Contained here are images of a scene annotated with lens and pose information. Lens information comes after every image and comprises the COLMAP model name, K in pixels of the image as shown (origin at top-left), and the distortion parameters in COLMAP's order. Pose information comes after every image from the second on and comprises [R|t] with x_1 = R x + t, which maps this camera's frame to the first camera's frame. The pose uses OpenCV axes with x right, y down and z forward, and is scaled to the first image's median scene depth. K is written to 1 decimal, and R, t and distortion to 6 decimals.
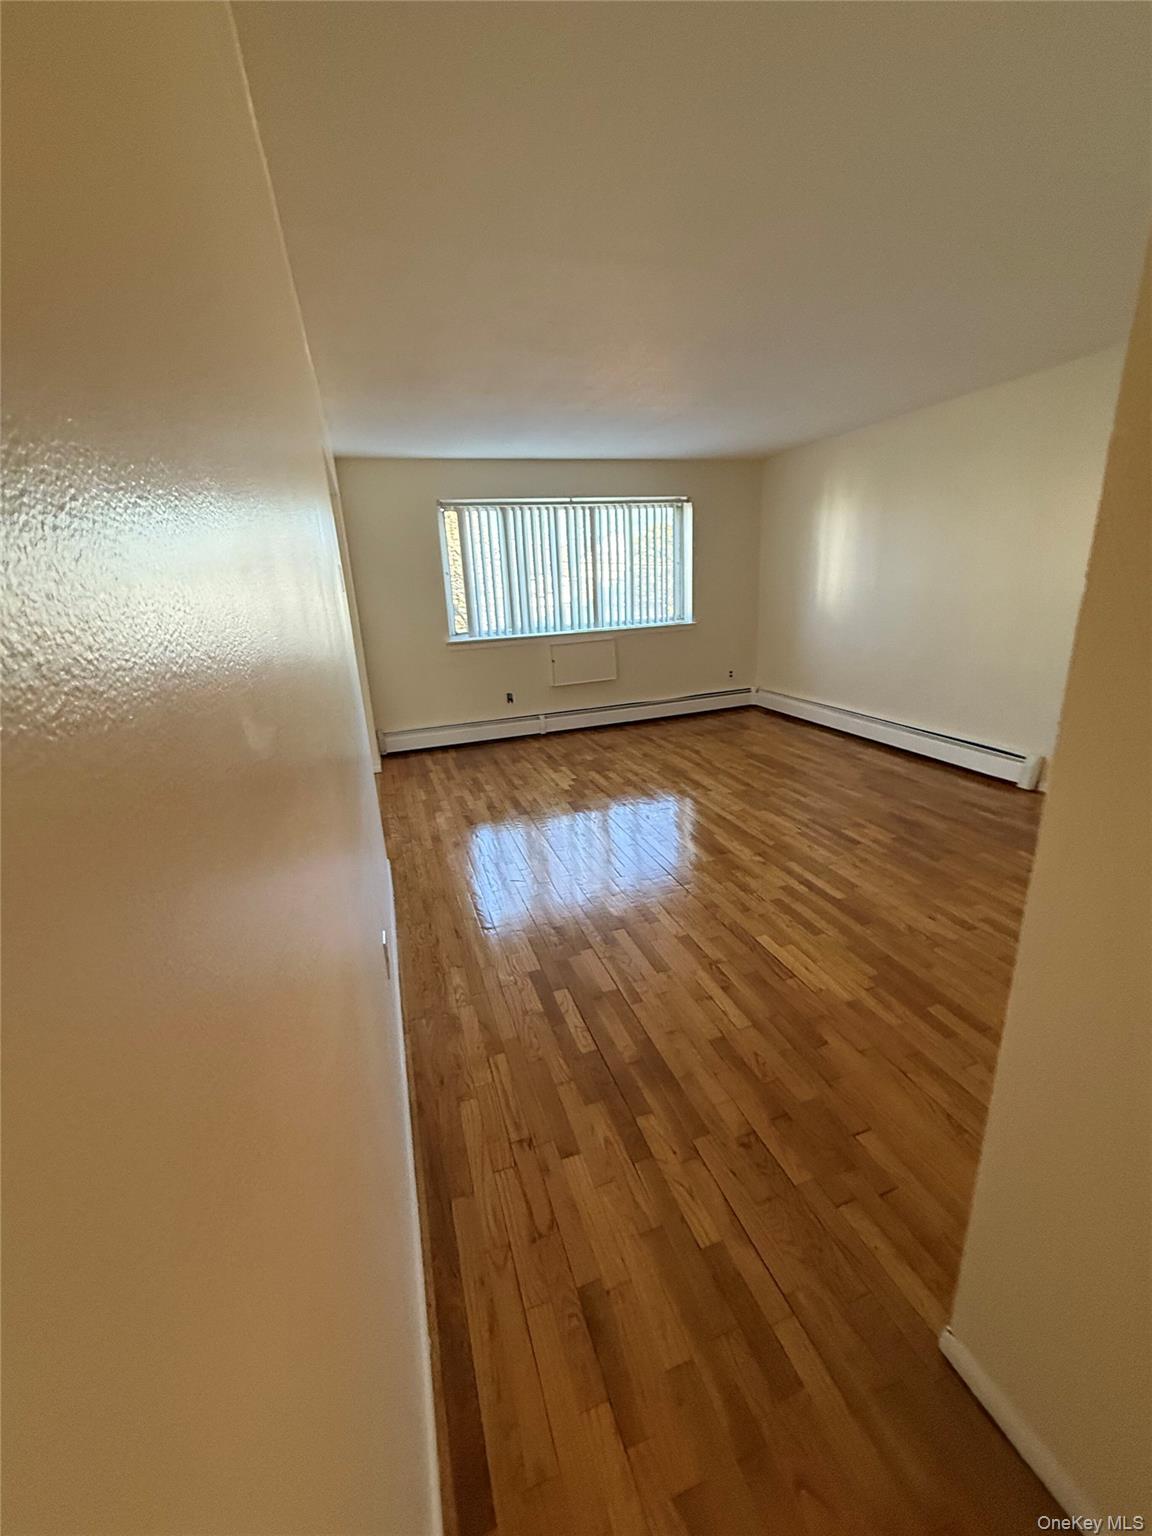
lens RADIAL K [[617.5, 0, 580.0], [0, 617.5, 766.8], [0, 0, 1]] dist [0.000691, 0.000384]
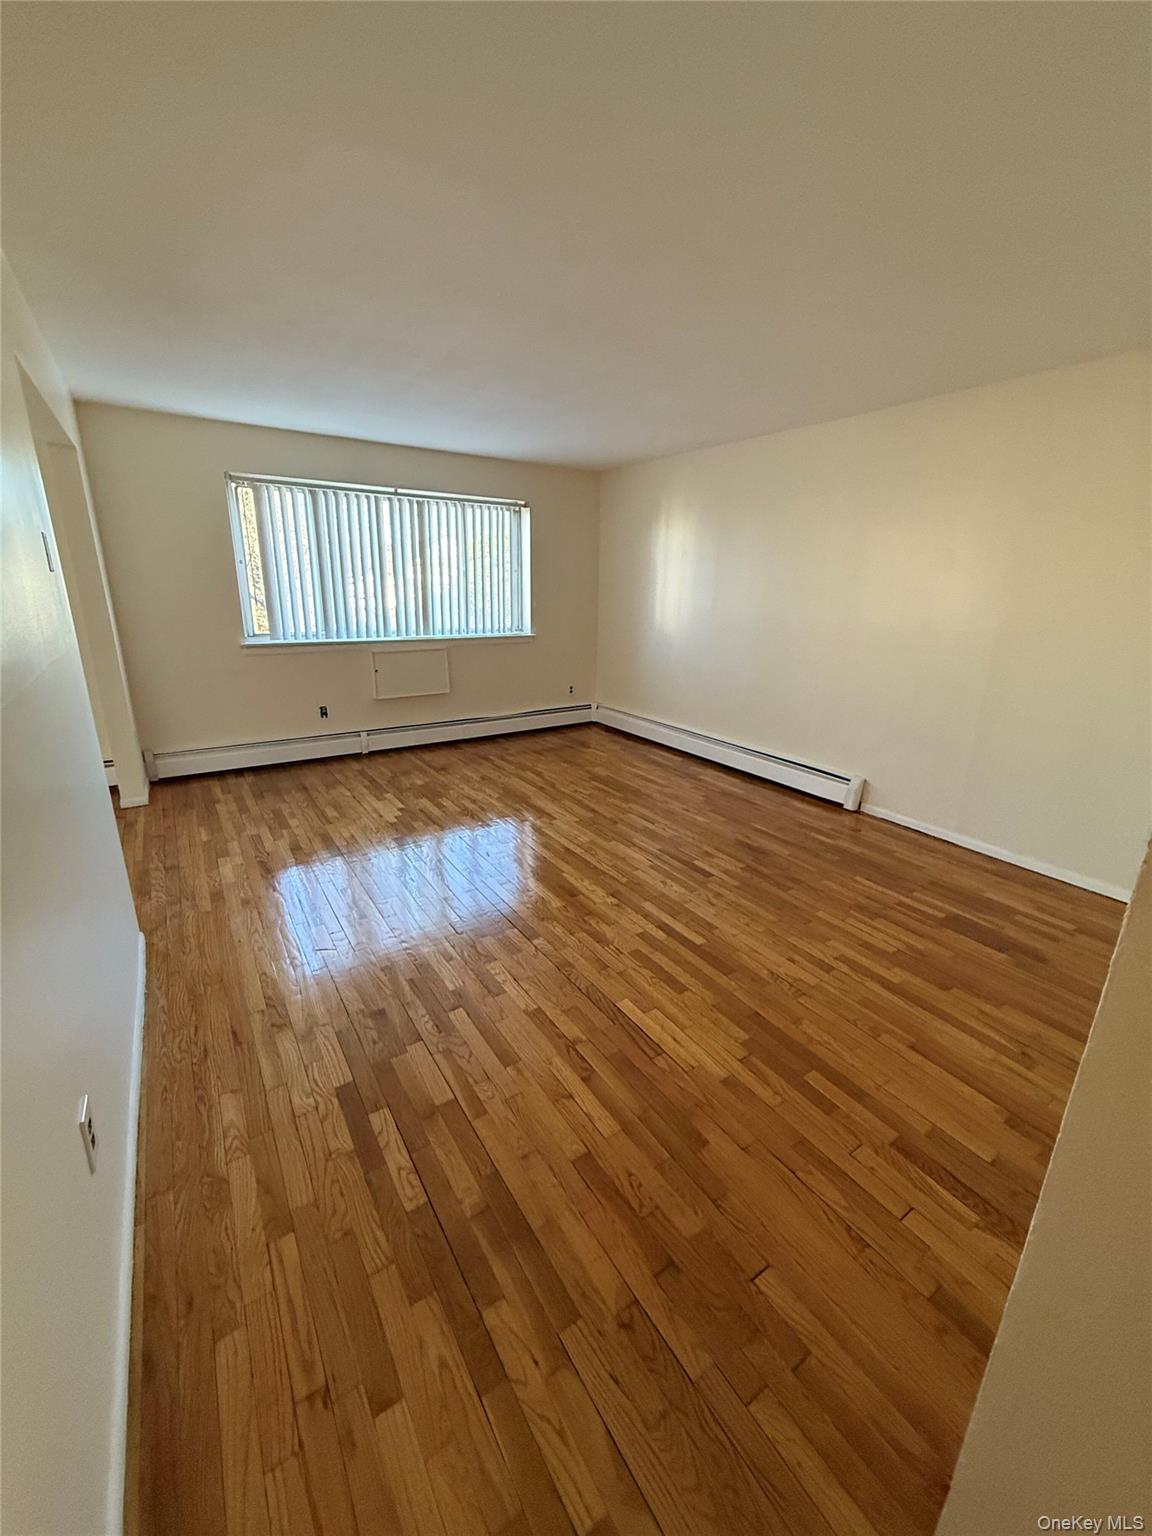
lens RADIAL K [[617.5, 0, 583.4], [0, 617.5, 763.5], [0, 0, 1]] dist [0.000691, 0.000384]
pose [[0.963660, -0.008050, 0.267012, 0.007476], [0.012662, 0.999799, -0.015555, -0.033877], [-0.266833, 0.018371, 0.963568, 0.118794]]
